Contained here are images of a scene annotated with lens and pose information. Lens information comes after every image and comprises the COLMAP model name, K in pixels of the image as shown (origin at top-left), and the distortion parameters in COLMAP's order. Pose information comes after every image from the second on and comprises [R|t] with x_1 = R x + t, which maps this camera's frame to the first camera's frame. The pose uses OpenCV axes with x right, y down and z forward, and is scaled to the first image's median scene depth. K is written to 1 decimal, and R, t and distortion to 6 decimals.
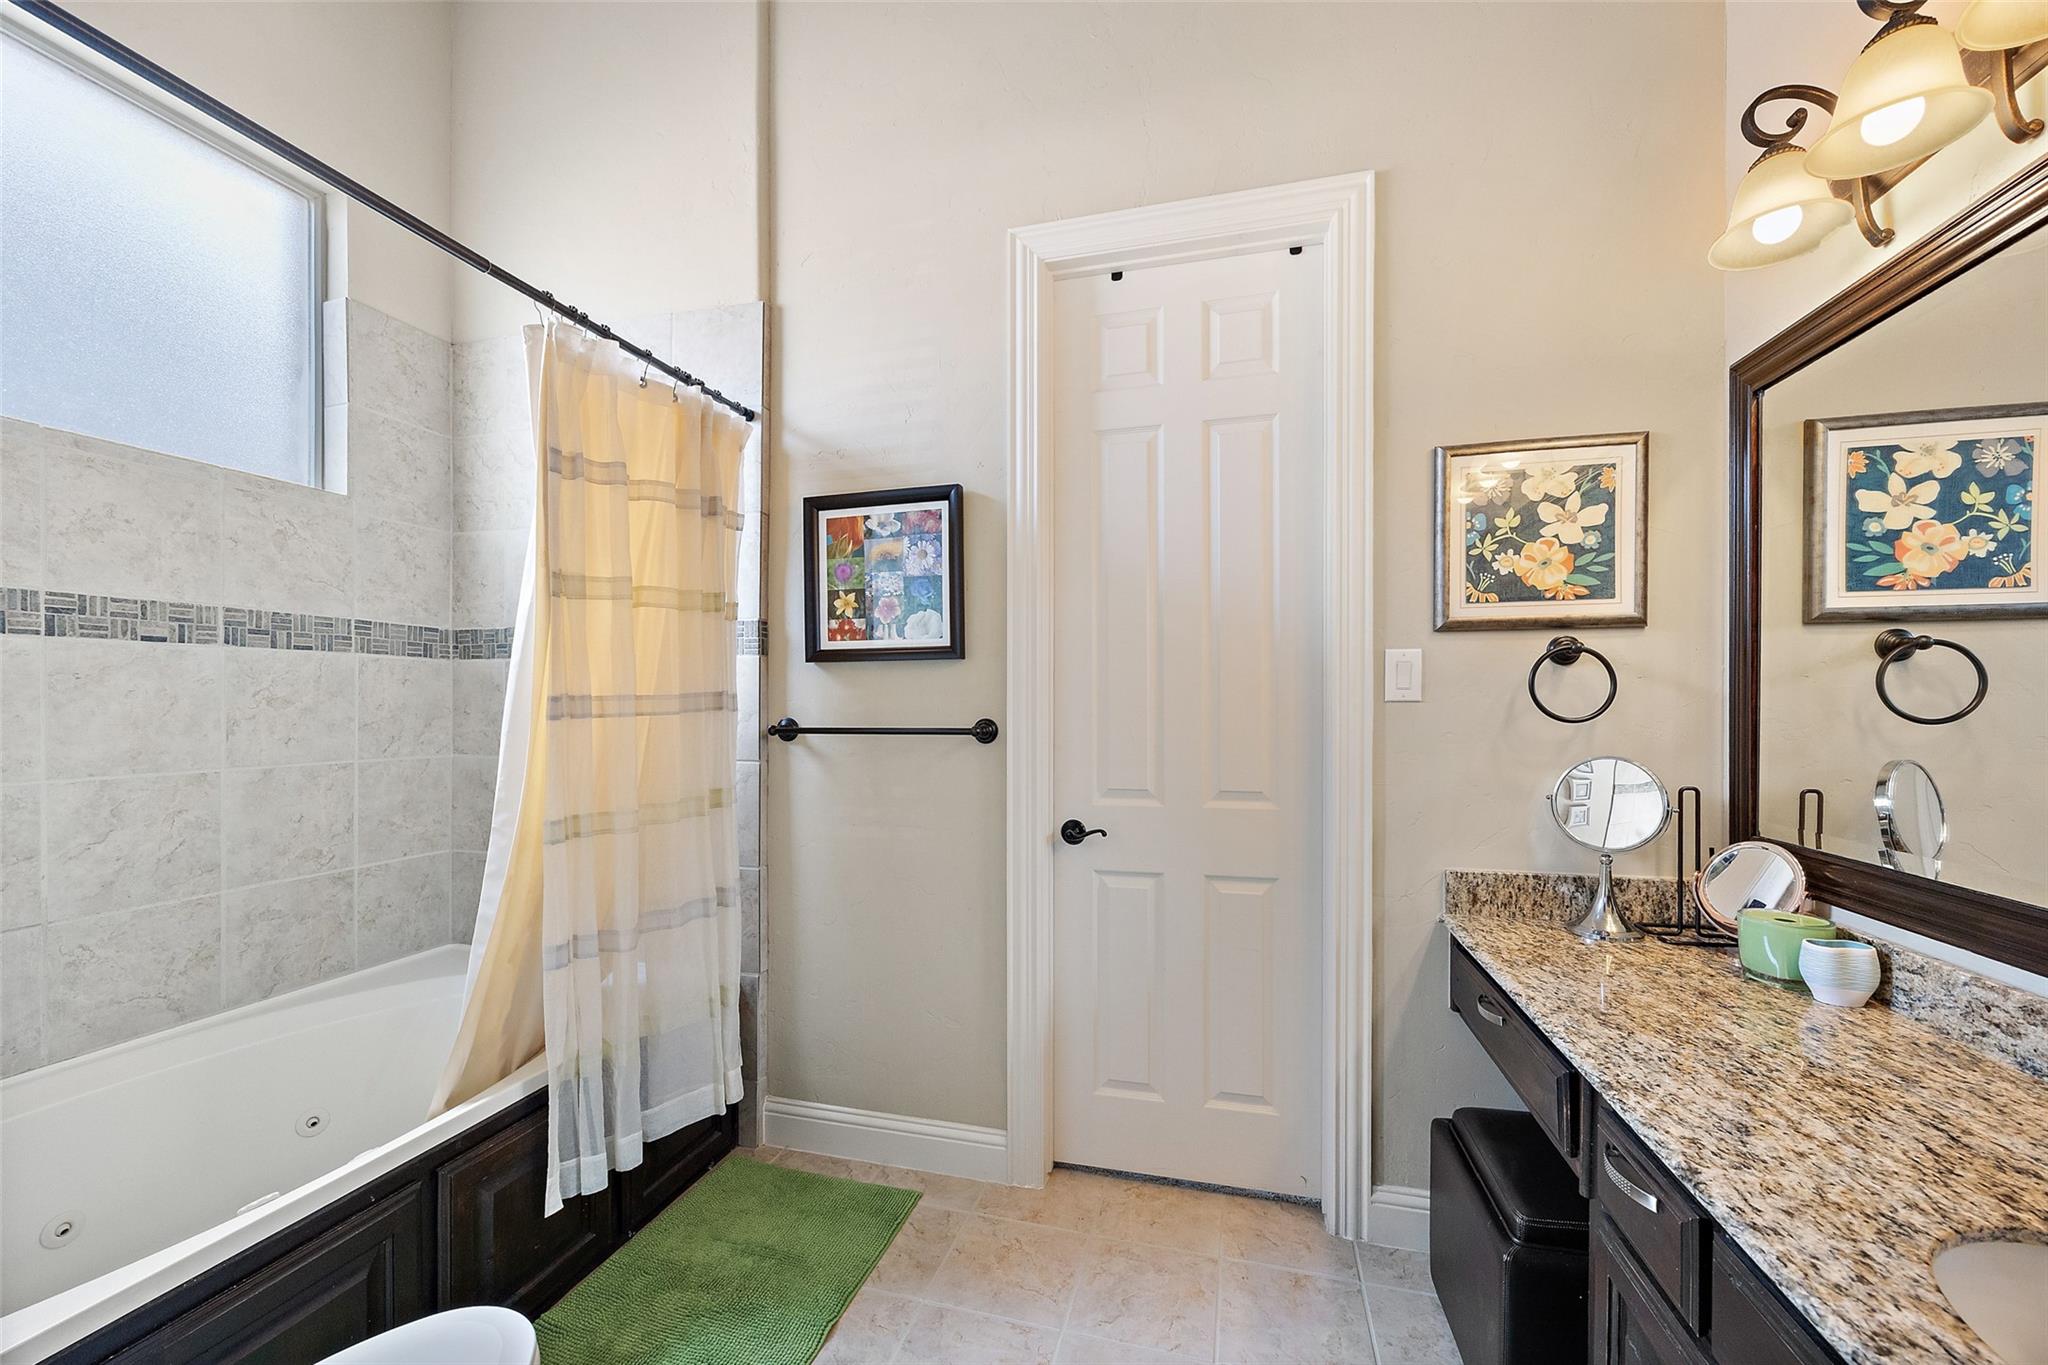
lens RADIAL K [[786.5, 0, 1025.0], [0, 786.5, 697.9], [0, 0, 1]] dist [-0.001297, 0.000103]
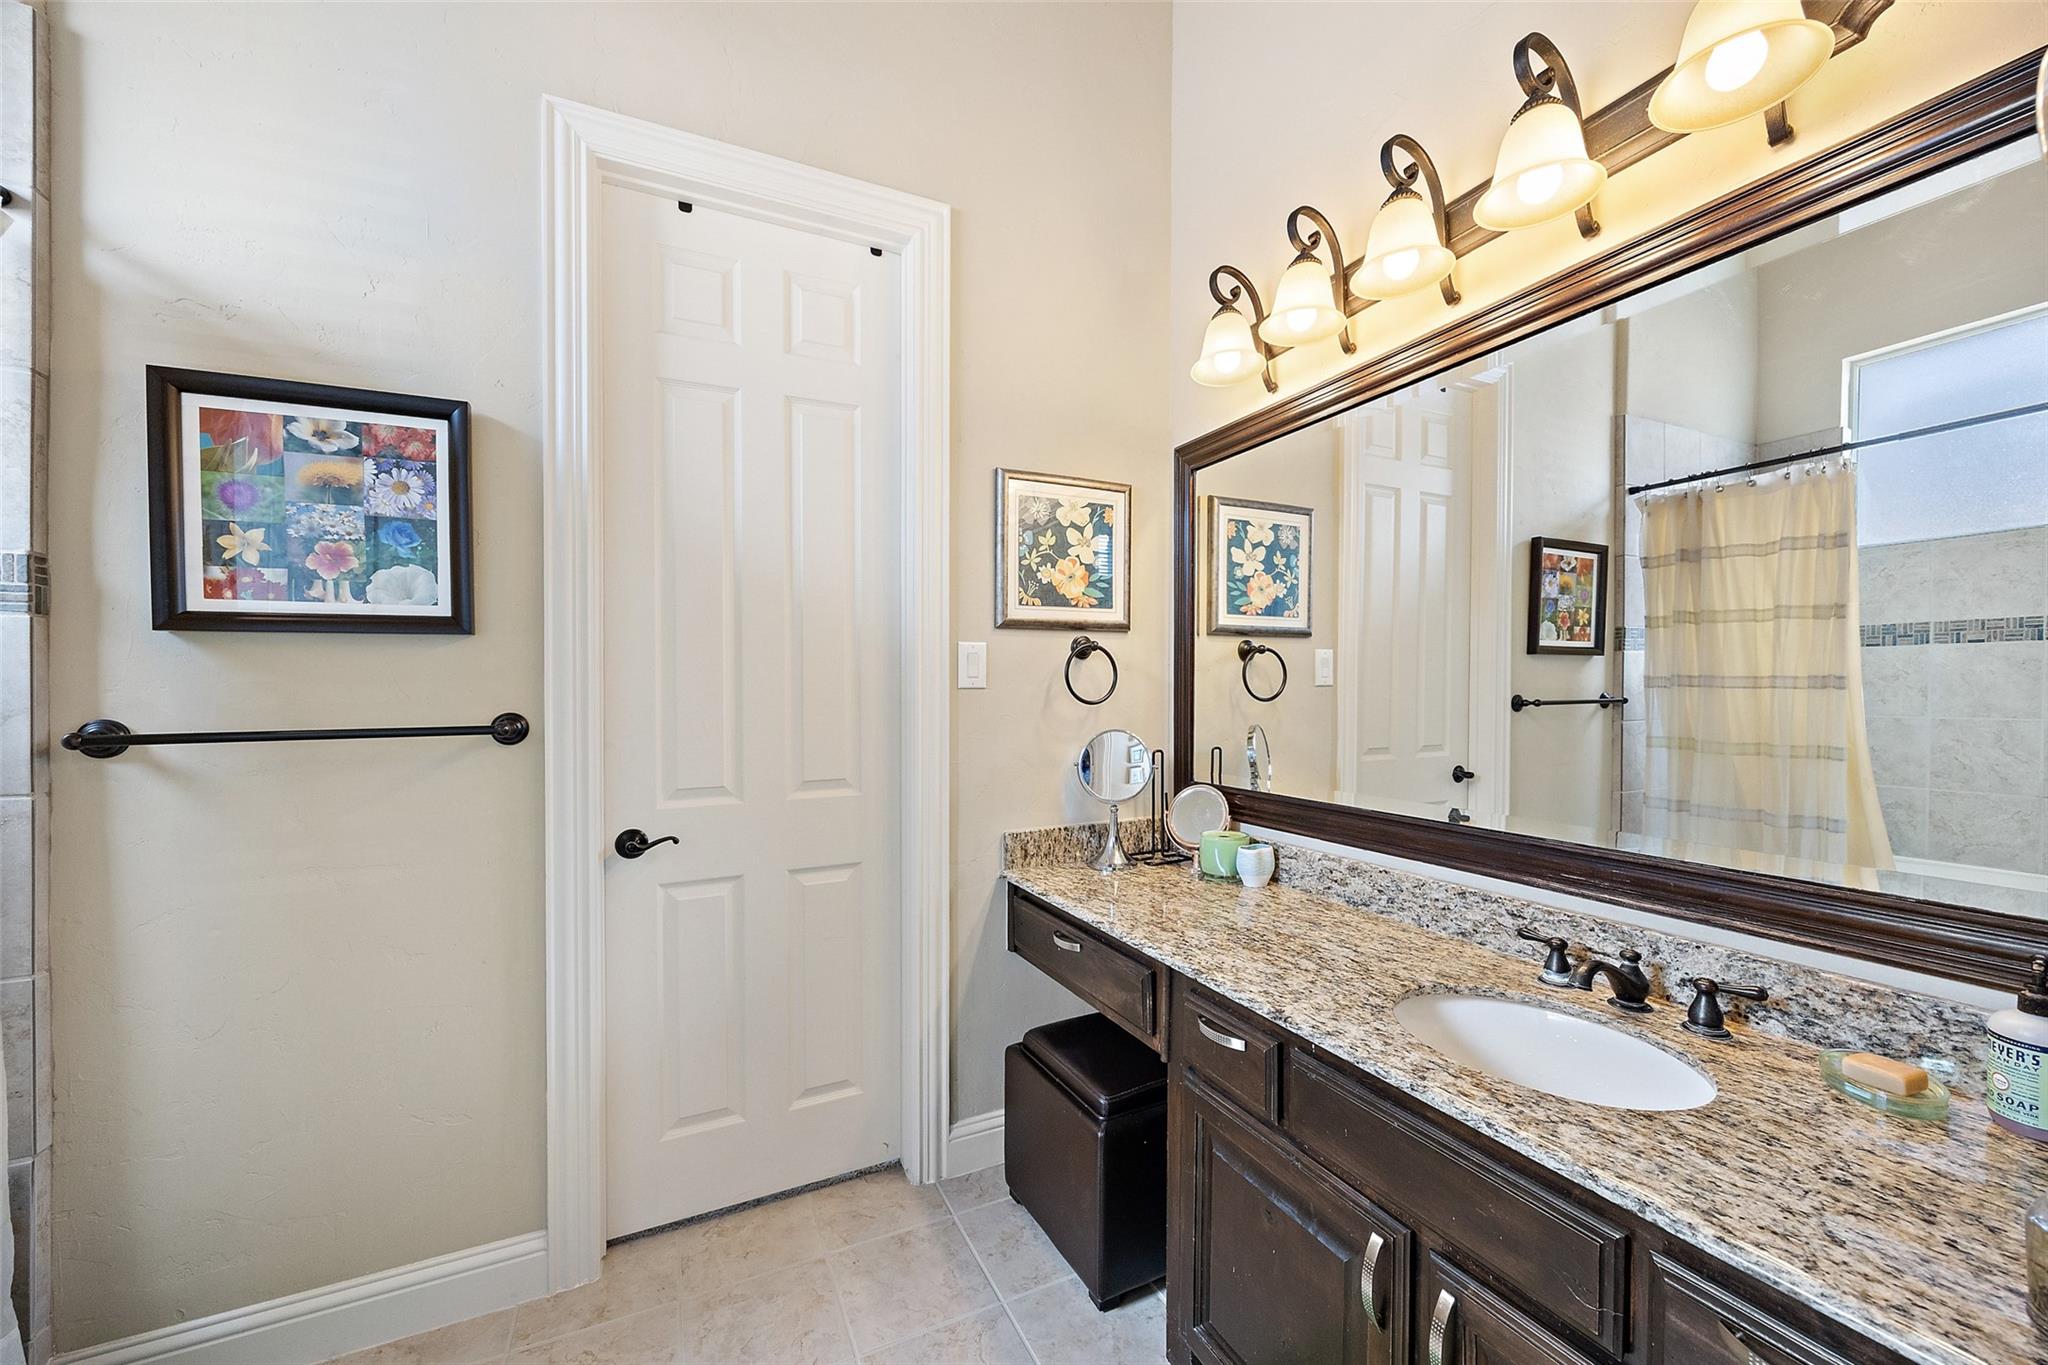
lens RADIAL K [[791.1, 0, 1020.7], [0, 791.1, 690.6], [0, 0, 1]] dist [0.000409, 0.000219]
pose [[0.759498, -0.006120, 0.650481, -0.211026], [0.001731, 0.999971, 0.007387, -0.000643], [-0.650507, -0.004485, 0.759487, 0.094423]]
